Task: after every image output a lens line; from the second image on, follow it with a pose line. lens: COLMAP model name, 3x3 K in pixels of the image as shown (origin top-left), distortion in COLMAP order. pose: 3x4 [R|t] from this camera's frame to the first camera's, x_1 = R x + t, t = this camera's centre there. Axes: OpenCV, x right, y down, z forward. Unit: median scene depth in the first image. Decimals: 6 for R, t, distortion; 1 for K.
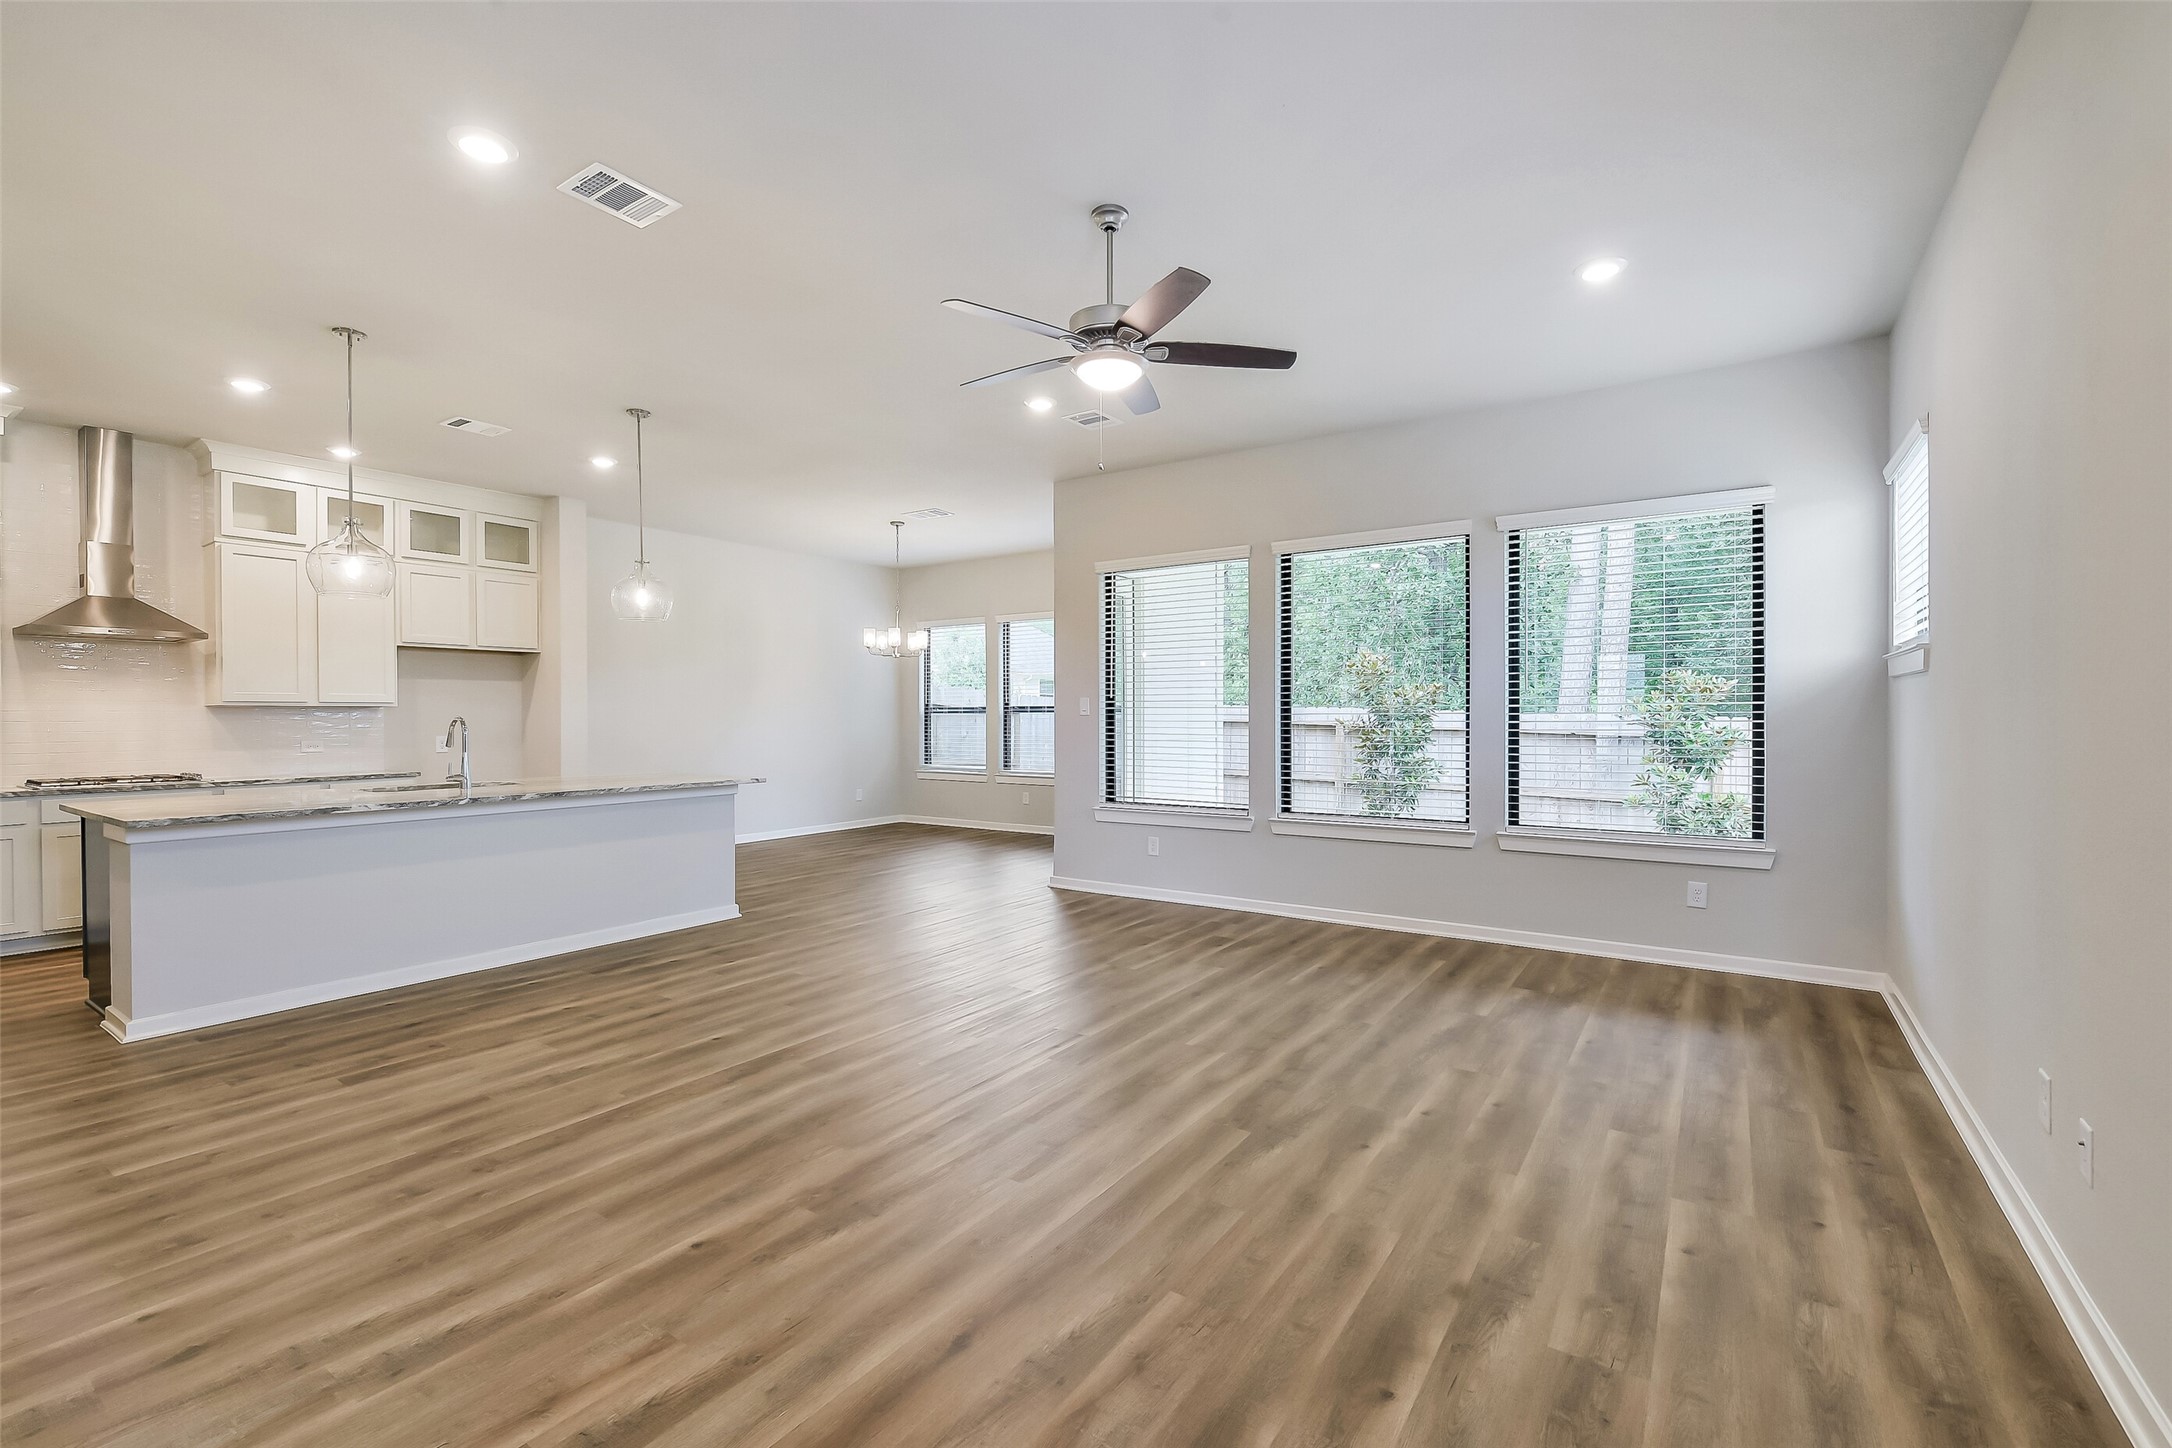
lens RADIAL K [[947.3, 0, 1087.3], [0, 947.3, 714.8], [0, 0, 1]] dist [0.001917, -0.002981]
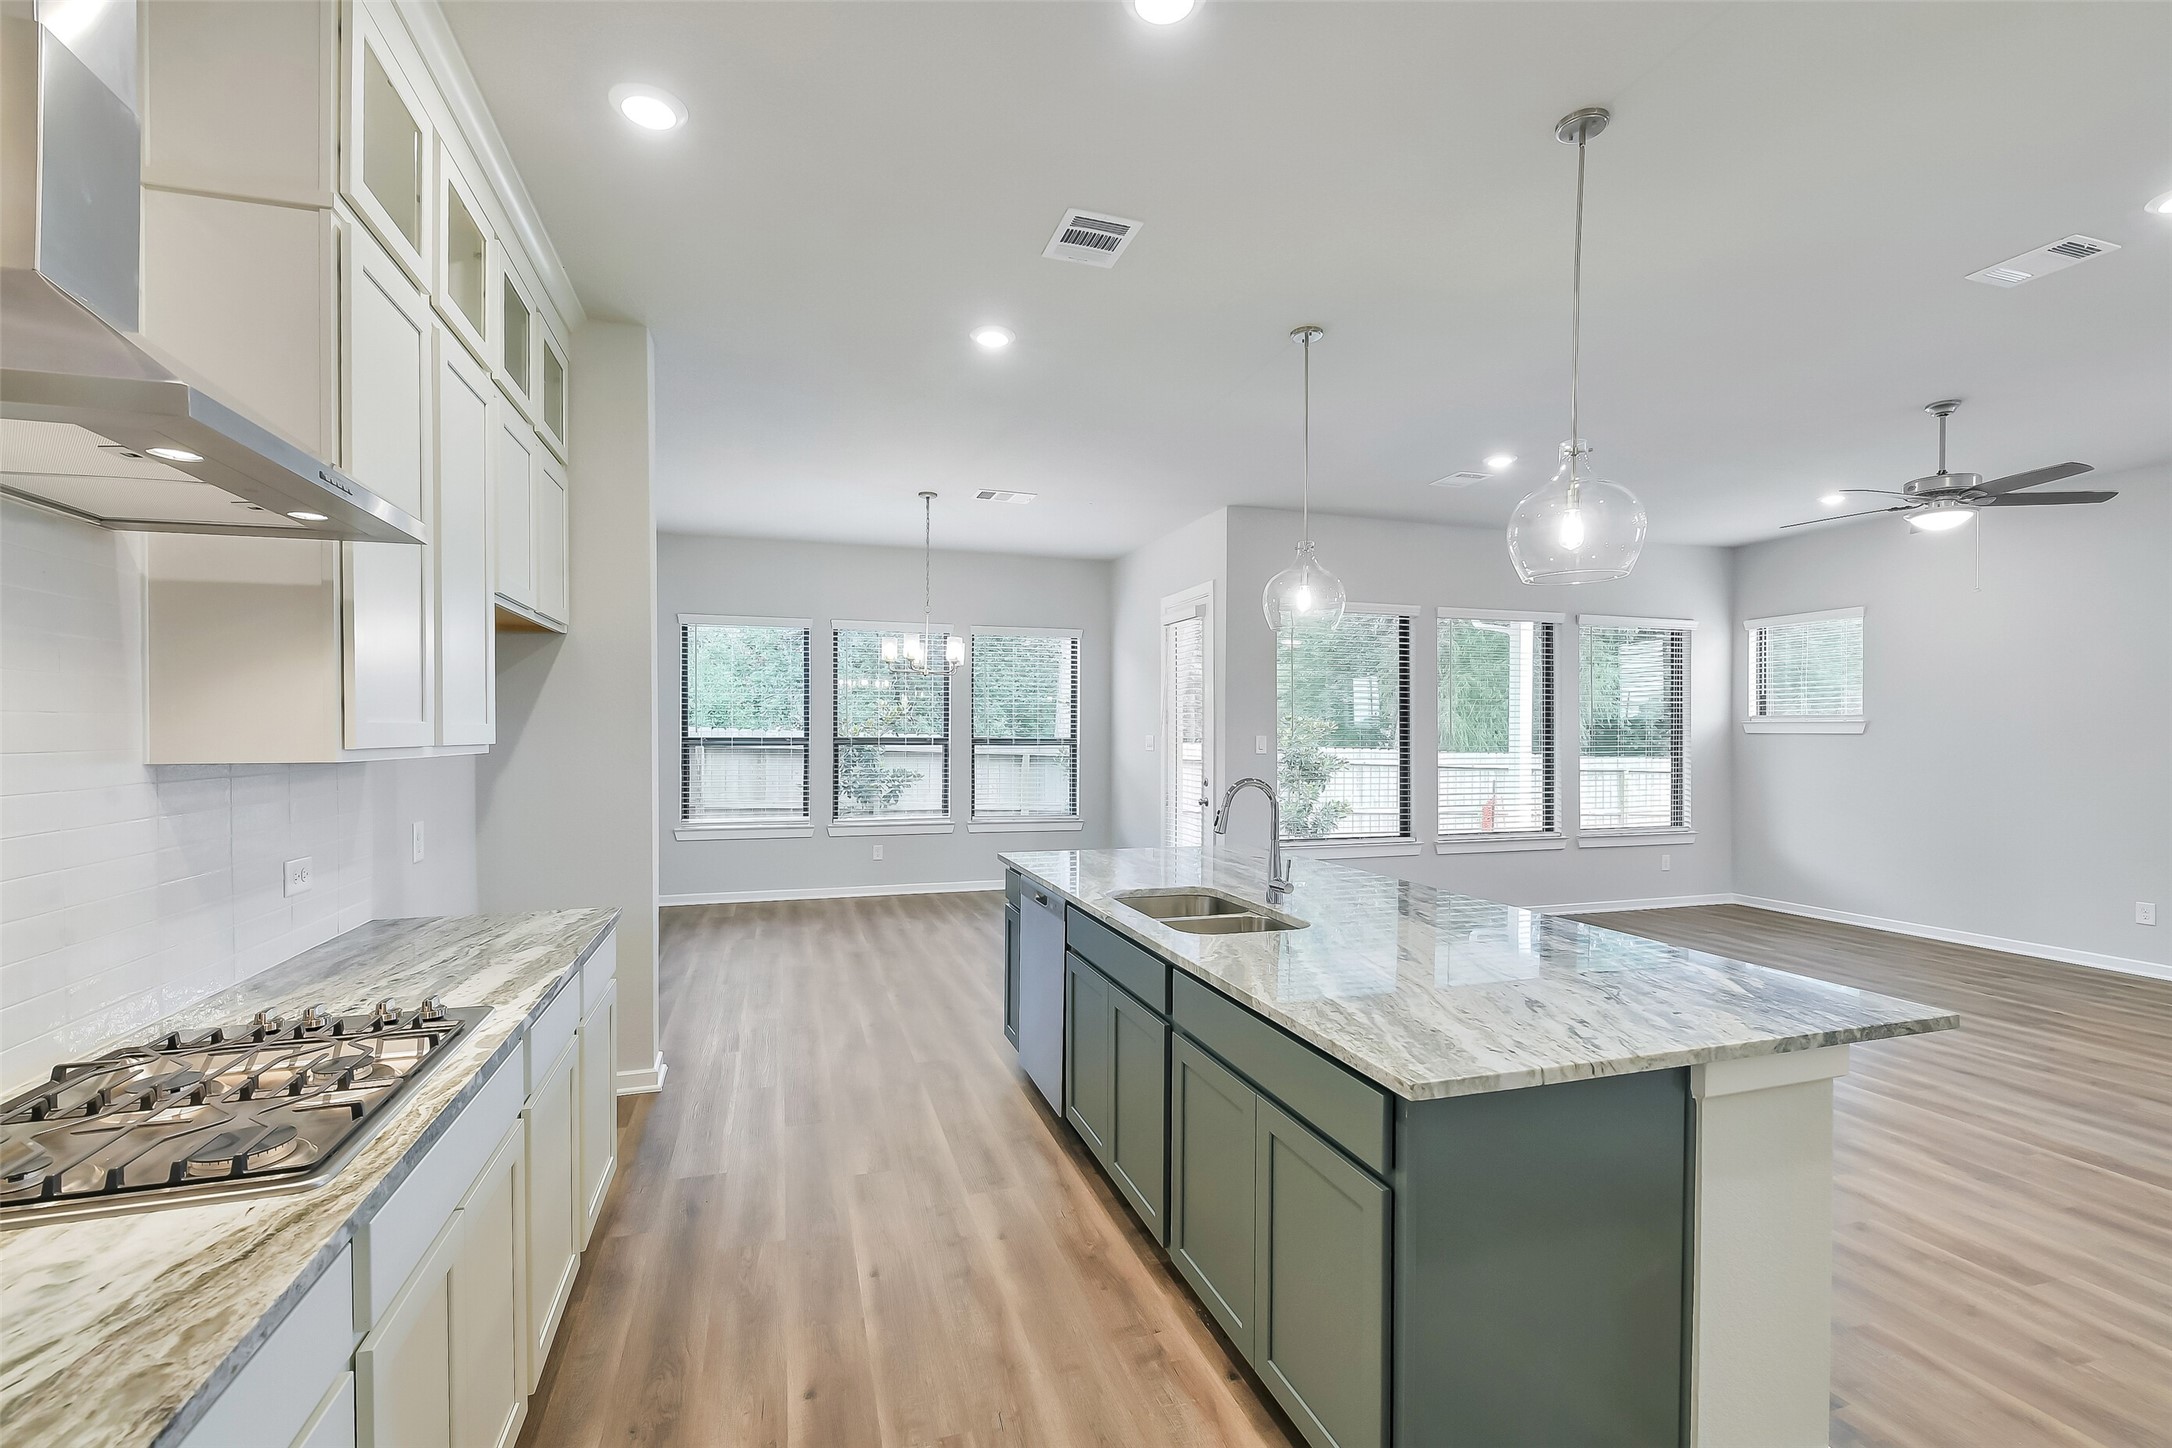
lens RADIAL K [[947.3, 0, 1083.0], [0, 947.3, 739.3], [0, 0, 1]] dist [0.001917, -0.002981]
pose [[0.611504, 0.001175, 0.791241, -1.115622], [-0.006801, 0.999970, 0.003771, -0.022416], [-0.791212, -0.007687, 0.611493, 0.696763]]
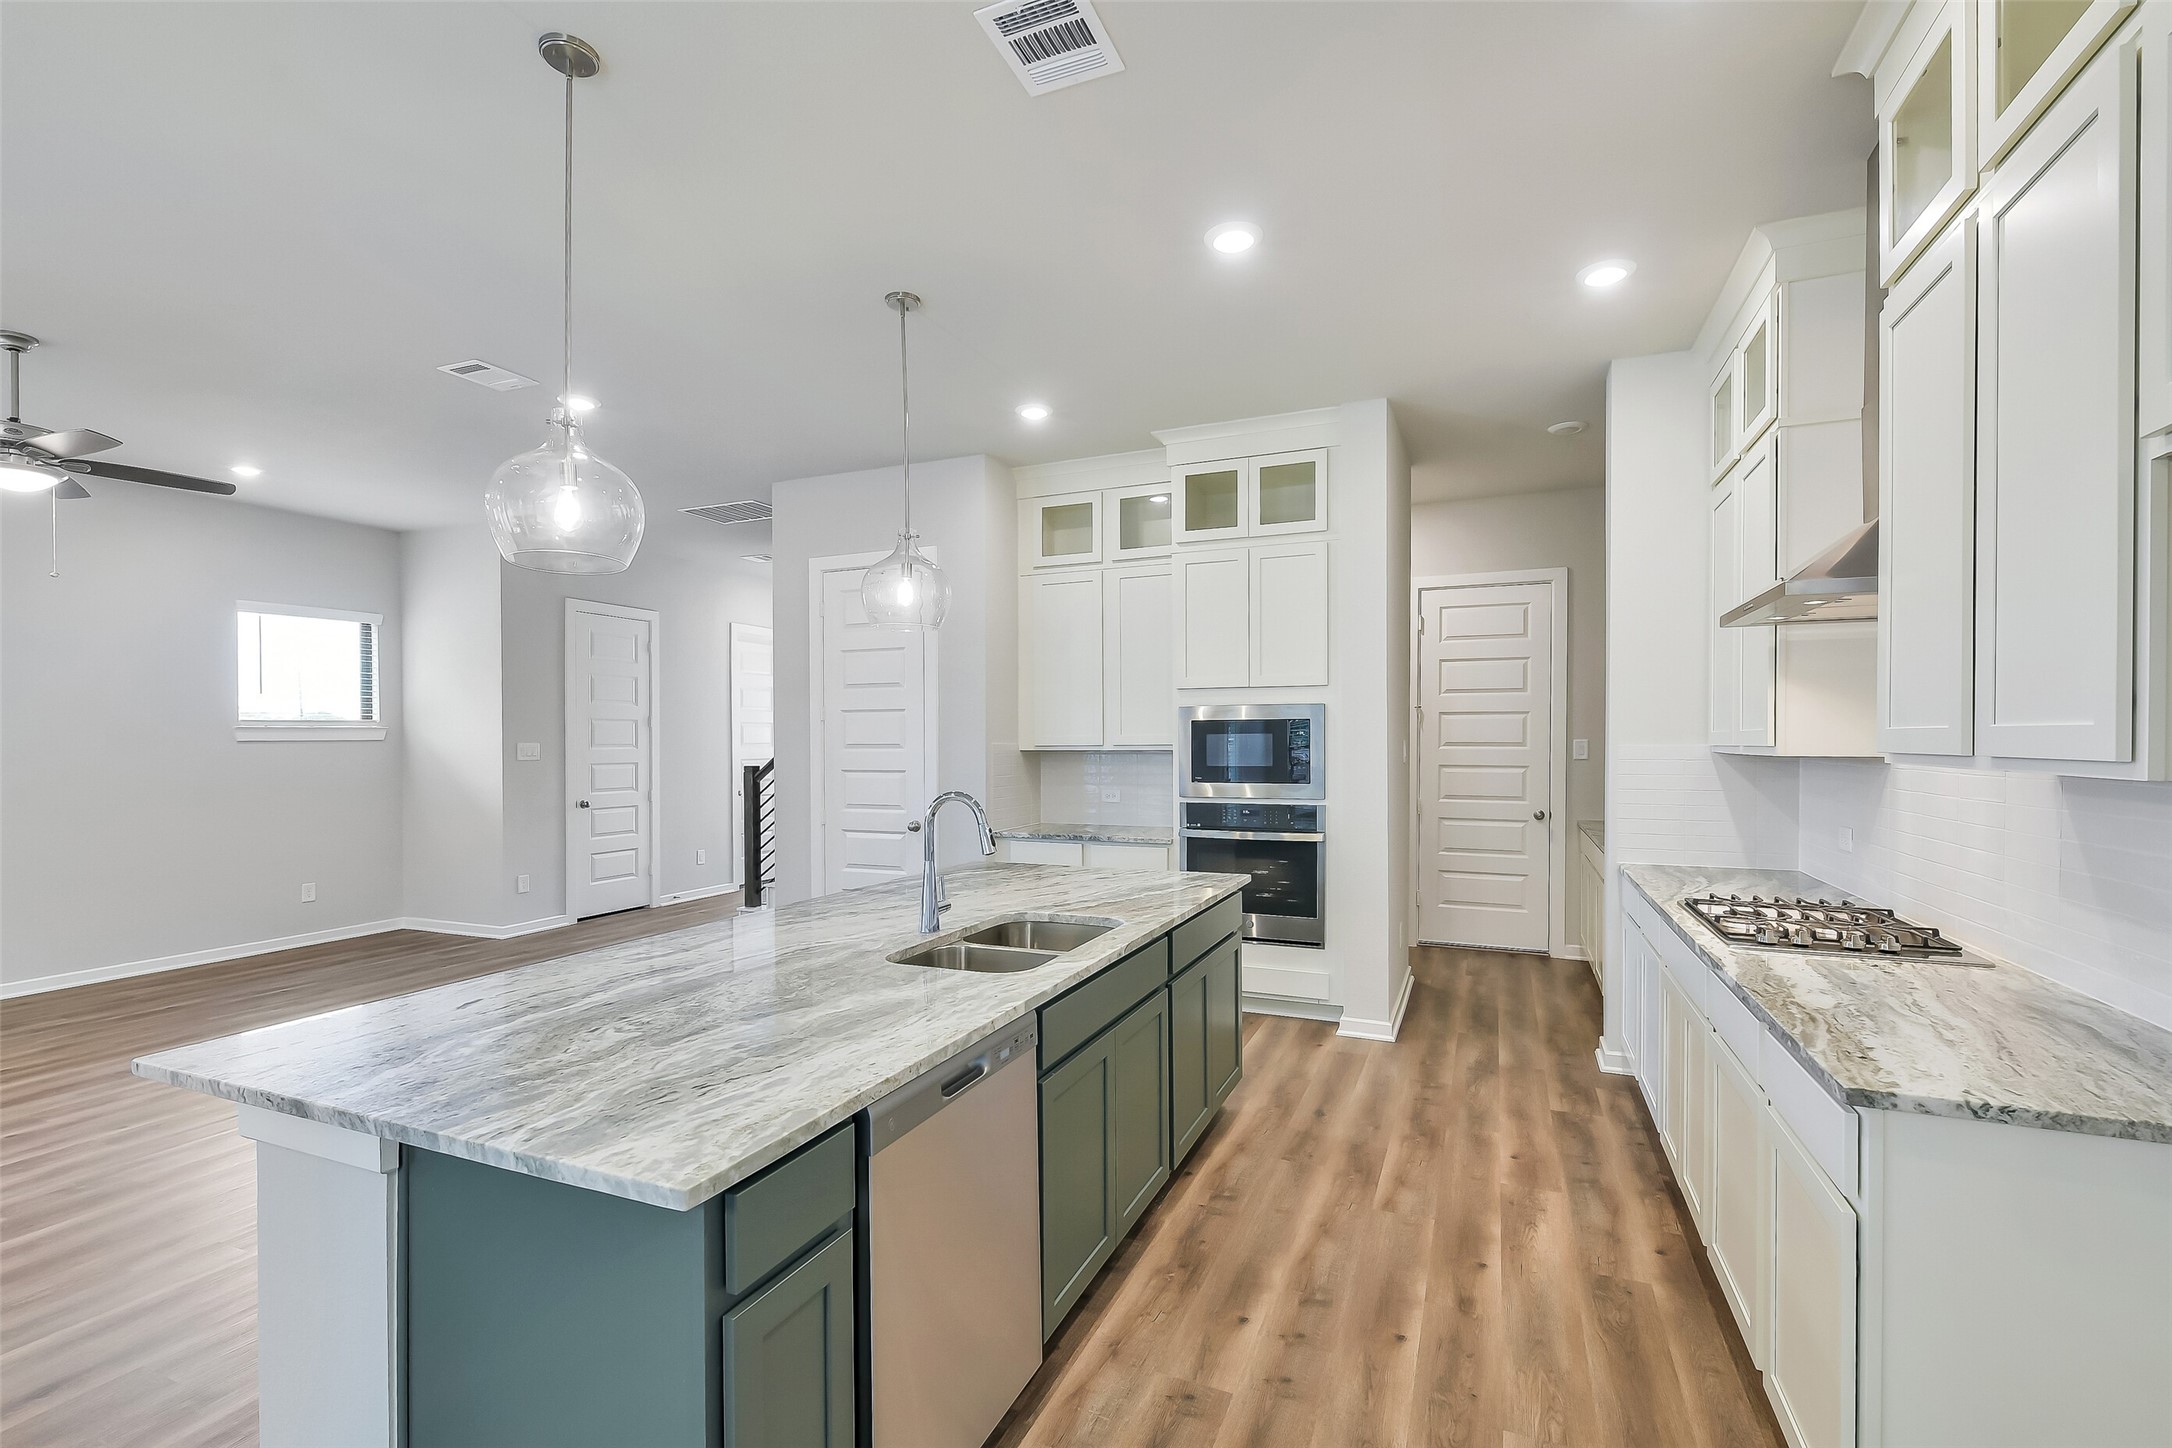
lens RADIAL K [[947.3, 0, 1077.6], [0, 947.3, 755.5], [0, 0, 1]] dist [0.001917, -0.002981]
pose [[-0.981490, 0.012553, -0.191100, -0.601958], [0.009612, 0.999821, 0.016307, -0.024296], [0.191270, 0.014169, -0.981435, 1.427221]]
